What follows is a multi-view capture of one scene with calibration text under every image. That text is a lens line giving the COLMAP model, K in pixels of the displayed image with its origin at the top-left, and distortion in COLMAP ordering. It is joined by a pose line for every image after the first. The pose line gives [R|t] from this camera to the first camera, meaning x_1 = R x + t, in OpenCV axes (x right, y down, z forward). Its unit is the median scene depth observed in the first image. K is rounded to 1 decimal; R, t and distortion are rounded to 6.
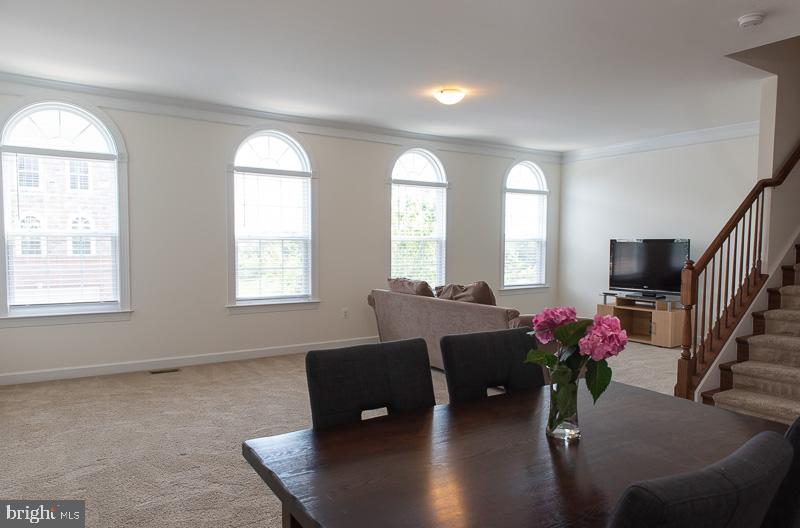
lens RADIAL K [[543.1, 0, 398.4], [0, 543.1, 275.6], [0, 0, 1]] dist [-0.000663, 0.000036]
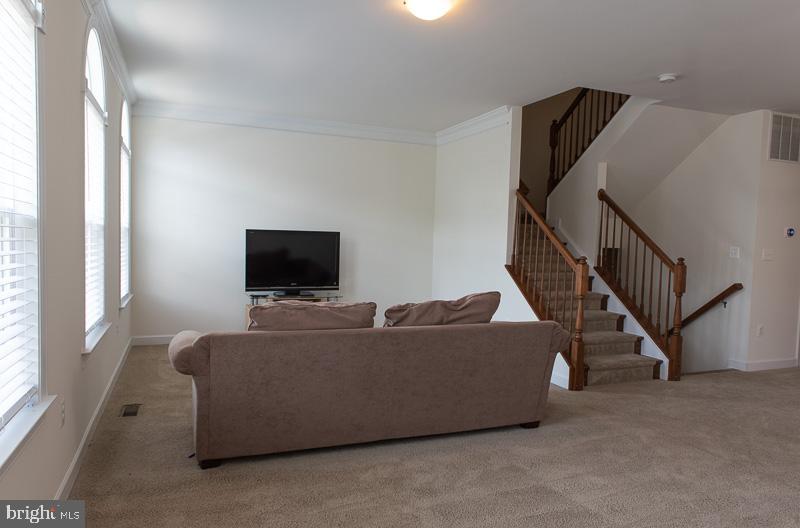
lens RADIAL K [[543.1, 0, 398.4], [0, 543.1, 275.6], [0, 0, 1]] dist [-0.000663, 0.000036]
pose [[0.200124, -0.060410, 0.977906, -0.473077], [0.033840, 0.997928, 0.054722, -0.044838], [-0.979186, 0.022141, 0.201754, 0.807596]]
